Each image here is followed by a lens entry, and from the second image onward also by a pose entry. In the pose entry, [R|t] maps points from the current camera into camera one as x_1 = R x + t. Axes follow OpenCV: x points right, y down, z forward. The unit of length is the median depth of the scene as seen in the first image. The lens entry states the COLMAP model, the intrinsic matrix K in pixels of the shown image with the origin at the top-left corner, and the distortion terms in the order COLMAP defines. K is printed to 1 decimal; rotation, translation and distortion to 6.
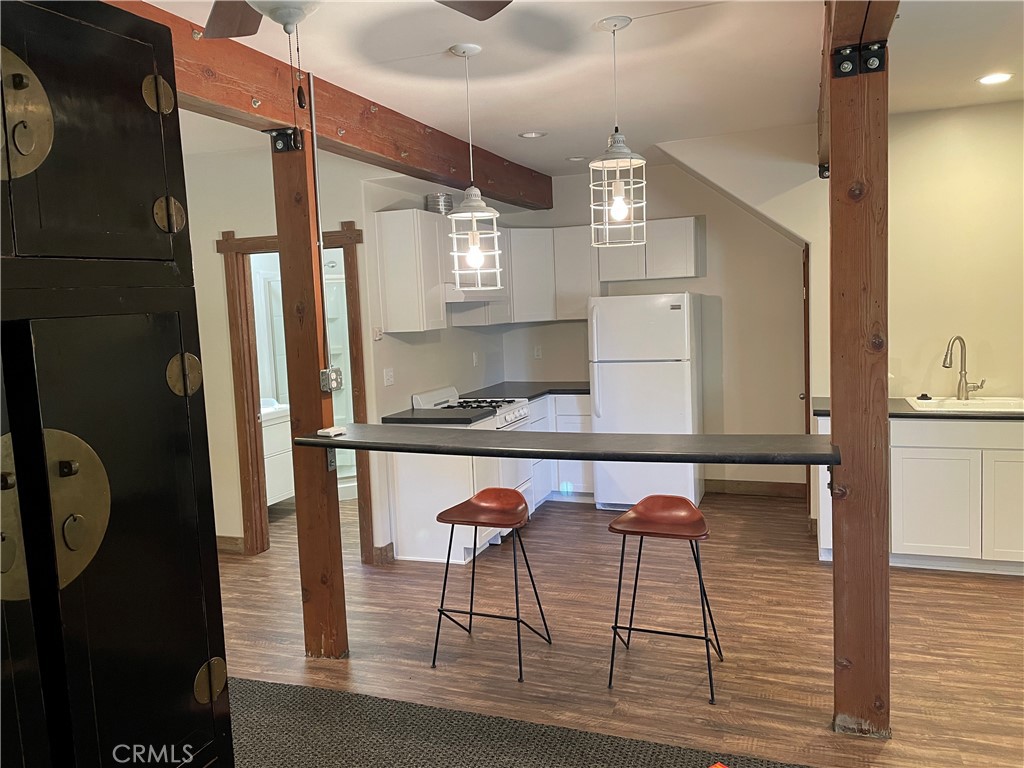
lens RADIAL K [[774.5, 0, 515.1], [0, 774.5, 369.8], [0, 0, 1]] dist [0.084219, -0.107525]
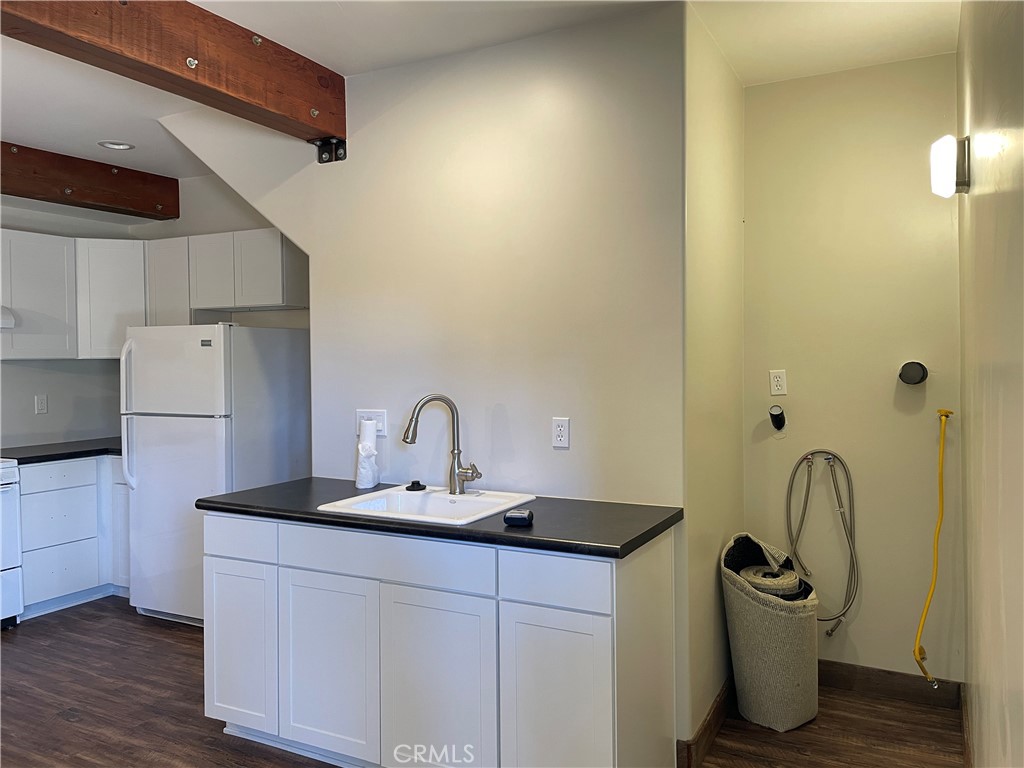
lens RADIAL K [[774.5, 0, 526.9], [0, 774.5, 373.6], [0, 0, 1]] dist [0.084219, -0.107525]
pose [[0.992626, 0.036139, -0.115708, 0.678837], [-0.043122, 0.997360, -0.058421, -0.025316], [0.113291, 0.062980, 0.991564, 0.352899]]
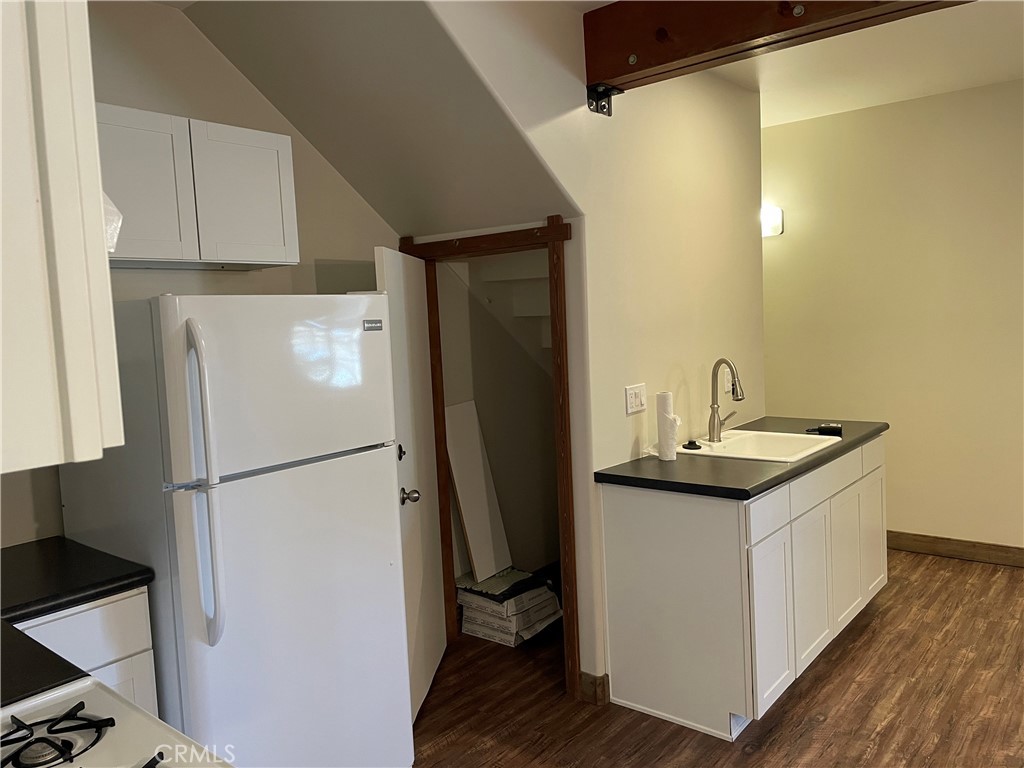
lens RADIAL K [[774.5, 0, 510.9], [0, 774.5, 375.2], [0, 0, 1]] dist [0.084219, -0.107525]
pose [[0.327333, -0.046385, 0.943770, -0.209656], [0.110176, 0.993855, 0.010633, -0.056020], [-0.938464, 0.100500, 0.330432, 0.904066]]
